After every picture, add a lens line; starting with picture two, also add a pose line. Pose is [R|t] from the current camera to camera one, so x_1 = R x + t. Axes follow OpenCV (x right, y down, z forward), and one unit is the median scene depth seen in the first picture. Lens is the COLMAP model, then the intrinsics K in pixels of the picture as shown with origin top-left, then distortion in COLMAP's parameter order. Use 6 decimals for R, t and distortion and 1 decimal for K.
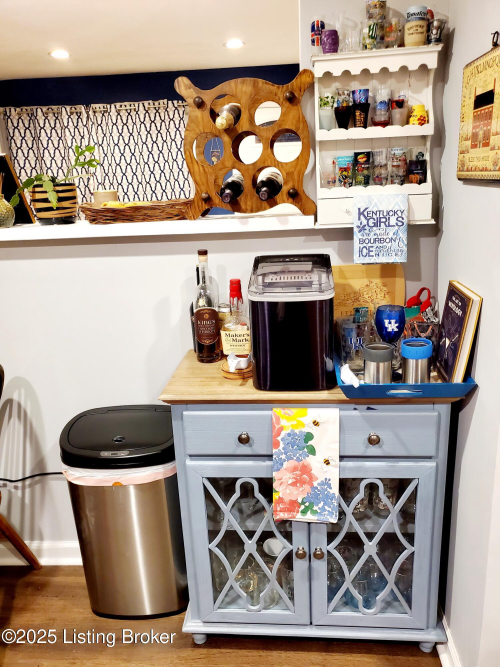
lens RADIAL K [[525.0, 0, 255.8], [0, 525.0, 337.5], [0, 0, 1]] dist [0.015278, 0.014122]
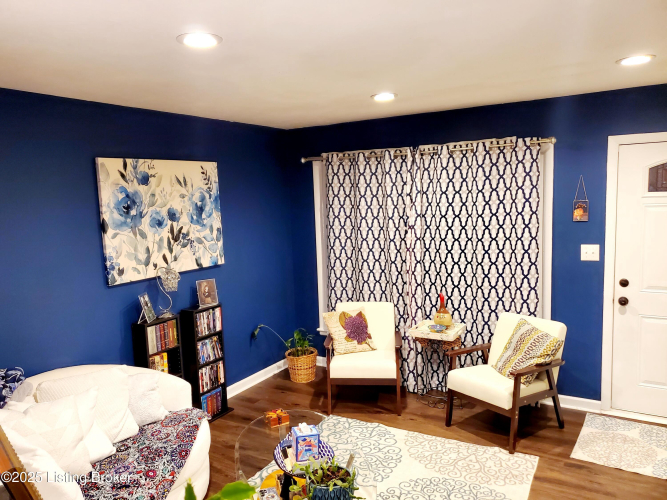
lens RADIAL K [[525.0, 0, 329.8], [0, 525.0, 250.9], [0, 0, 1]] dist [0.015278, 0.014122]
pose [[0.884908, 0.056138, -0.462371, -0.146817], [-0.137774, 0.979835, -0.144713, -0.450292], [0.444923, 0.191760, 0.874798, 0.790725]]
